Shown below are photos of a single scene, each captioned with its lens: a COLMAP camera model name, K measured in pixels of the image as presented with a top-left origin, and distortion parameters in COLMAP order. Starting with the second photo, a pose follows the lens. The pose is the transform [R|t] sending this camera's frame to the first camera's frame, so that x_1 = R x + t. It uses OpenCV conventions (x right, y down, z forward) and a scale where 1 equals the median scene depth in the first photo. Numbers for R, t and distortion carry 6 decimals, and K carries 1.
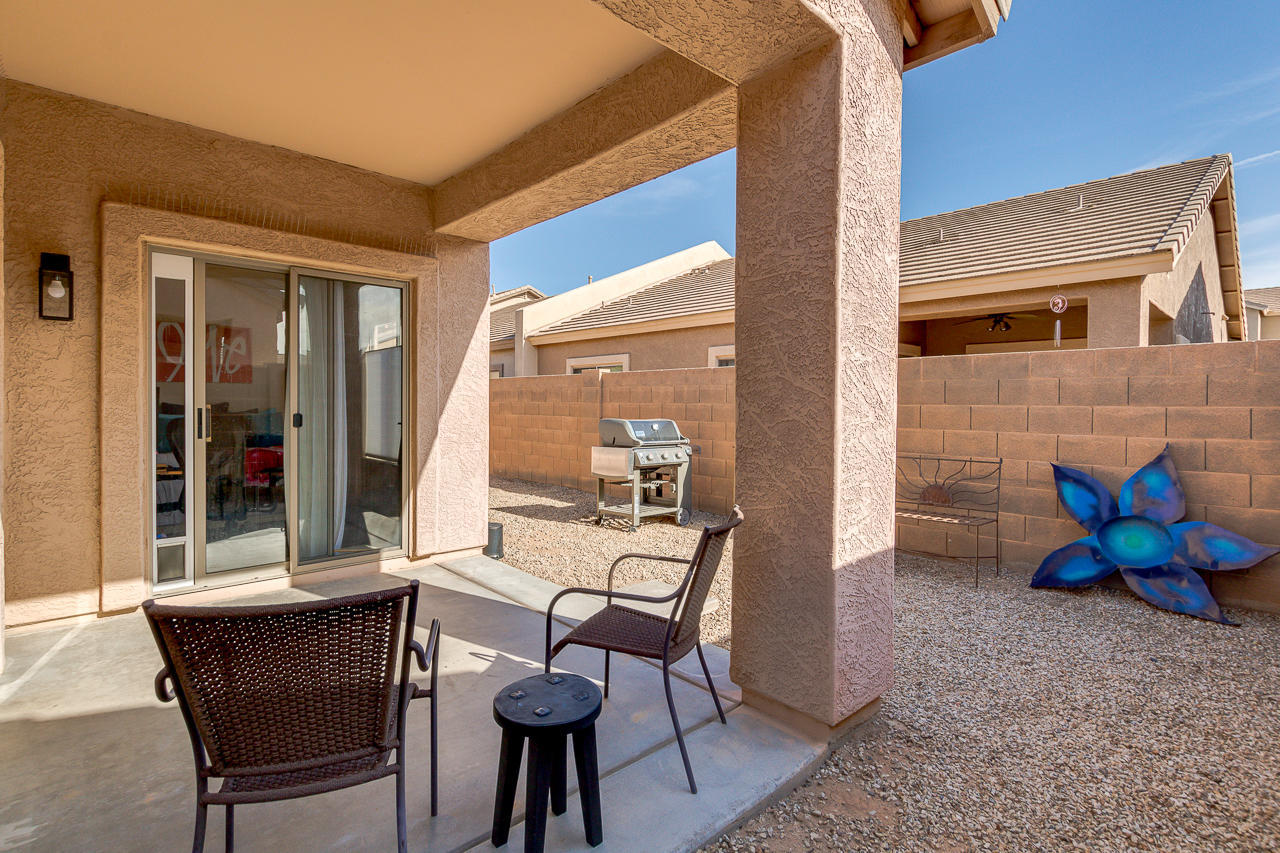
lens RADIAL K [[596.6, 0, 641.3], [0, 596.6, 420.3], [0, 0, 1]] dist [0.003318, -0.002478]
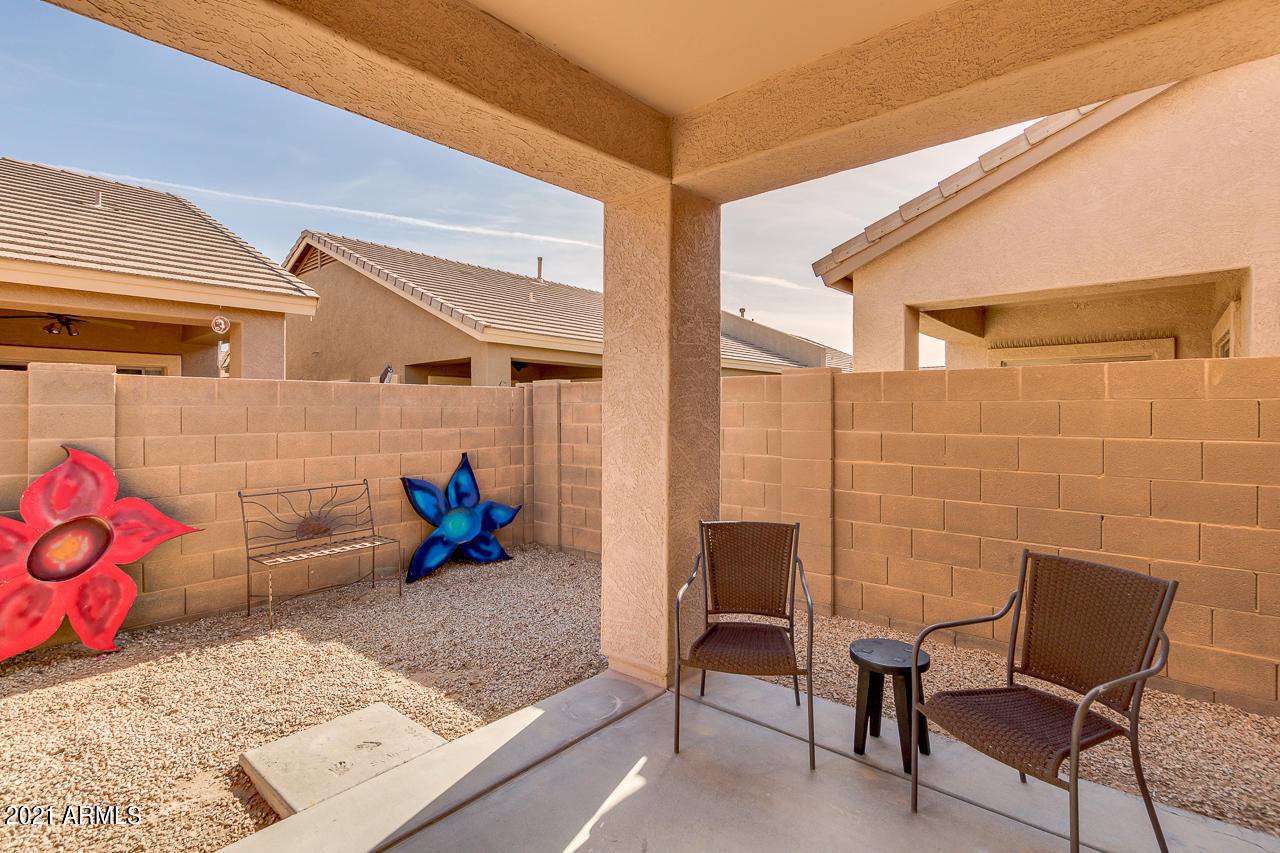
lens RADIAL K [[596.6, 0, 644.5], [0, 596.6, 417.3], [0, 0, 1]] dist [0.003318, -0.002478]
pose [[-0.095772, -0.014397, 0.995299, -0.559498], [0.035085, 0.999225, 0.017830, -0.053987], [-0.994785, 0.036628, -0.095193, 0.626962]]
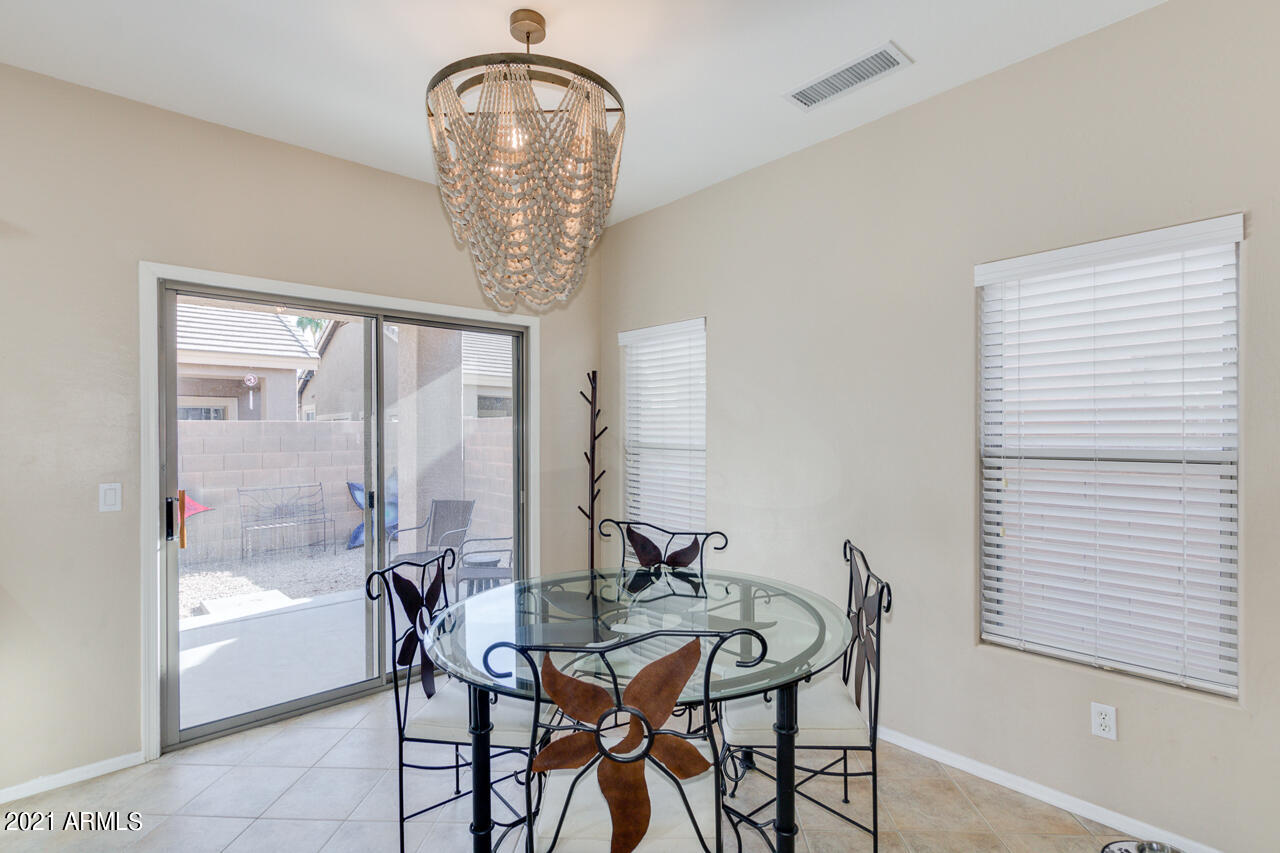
lens RADIAL K [[596.6, 0, 647.8], [0, 596.6, 431.6], [0, 0, 1]] dist [0.003318, -0.002478]
pose [[0.013698, -0.005396, 0.999892, -1.160296], [0.040746, 0.999158, 0.004834, -0.056300], [-0.999076, 0.040676, 0.013907, 0.032722]]
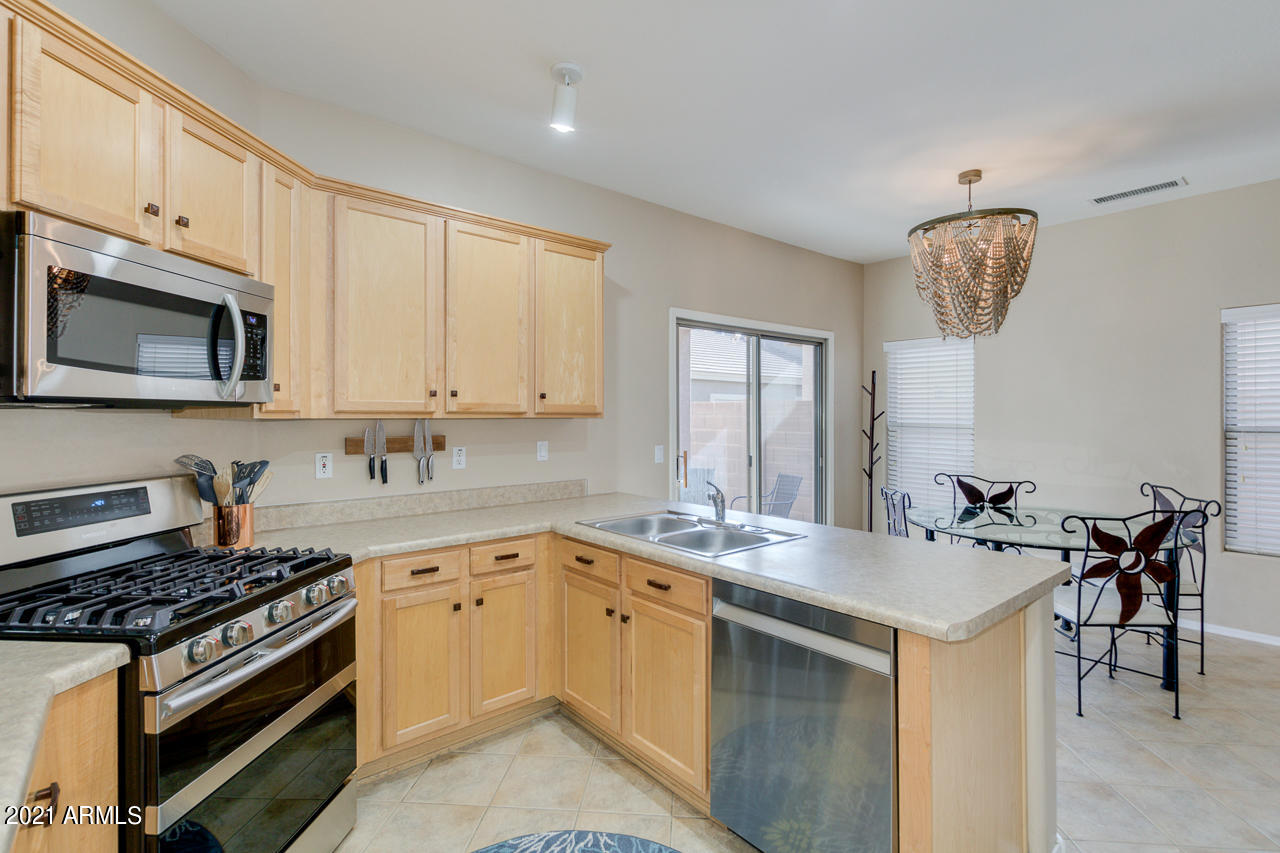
lens RADIAL K [[596.6, 0, 631.1], [0, 596.6, 410.5], [0, 0, 1]] dist [0.003318, -0.002478]
pose [[0.060465, -0.000353, 0.998170, -1.510711], [0.036094, 0.999347, -0.001833, -0.077823], [-0.997518, 0.036139, 0.060438, 0.526326]]
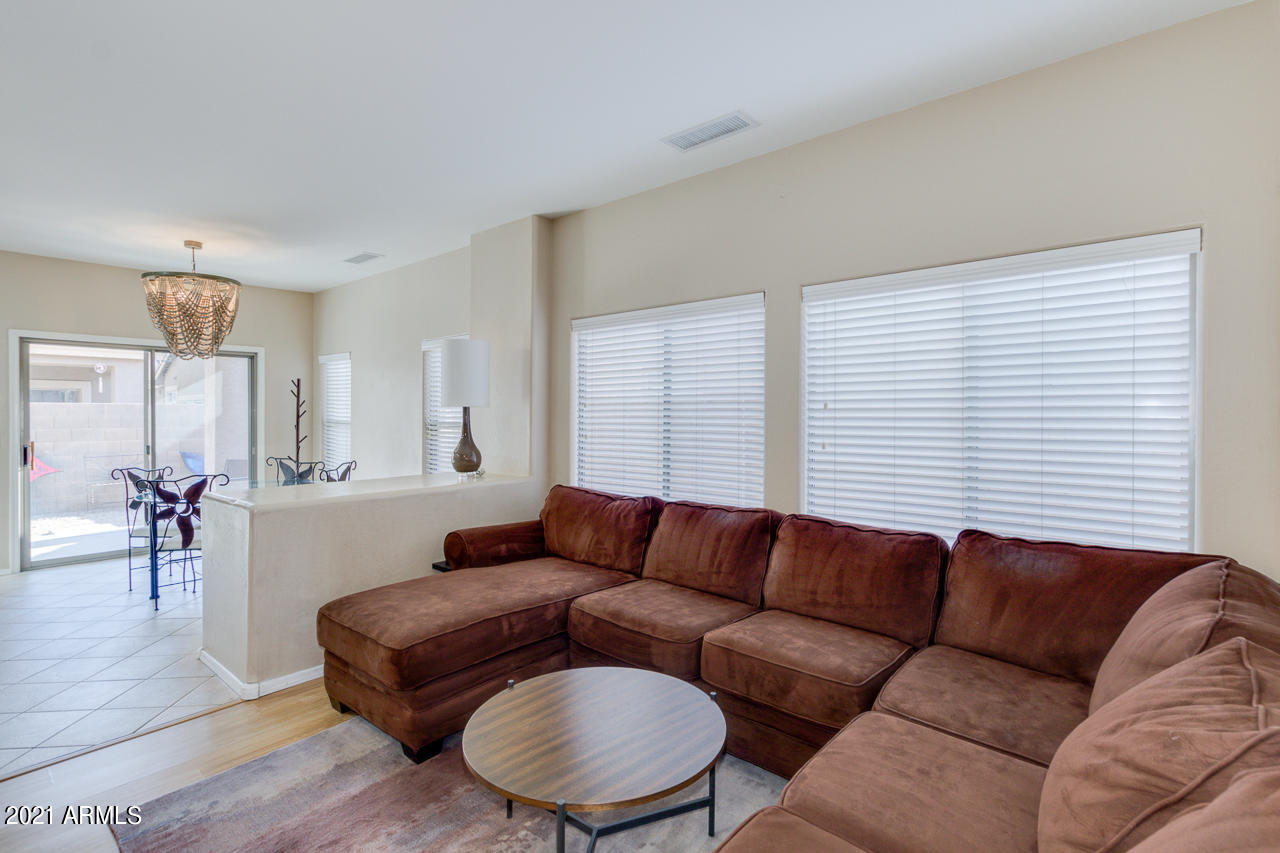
lens RADIAL K [[596.6, 0, 648.9], [0, 596.6, 416.7], [0, 0, 1]] dist [0.003318, -0.002478]
pose [[-0.119649, -0.011835, 0.992746, -1.898818], [0.034428, 0.999278, 0.016062, -0.040773], [-0.992219, 0.036100, -0.119155, -0.572712]]
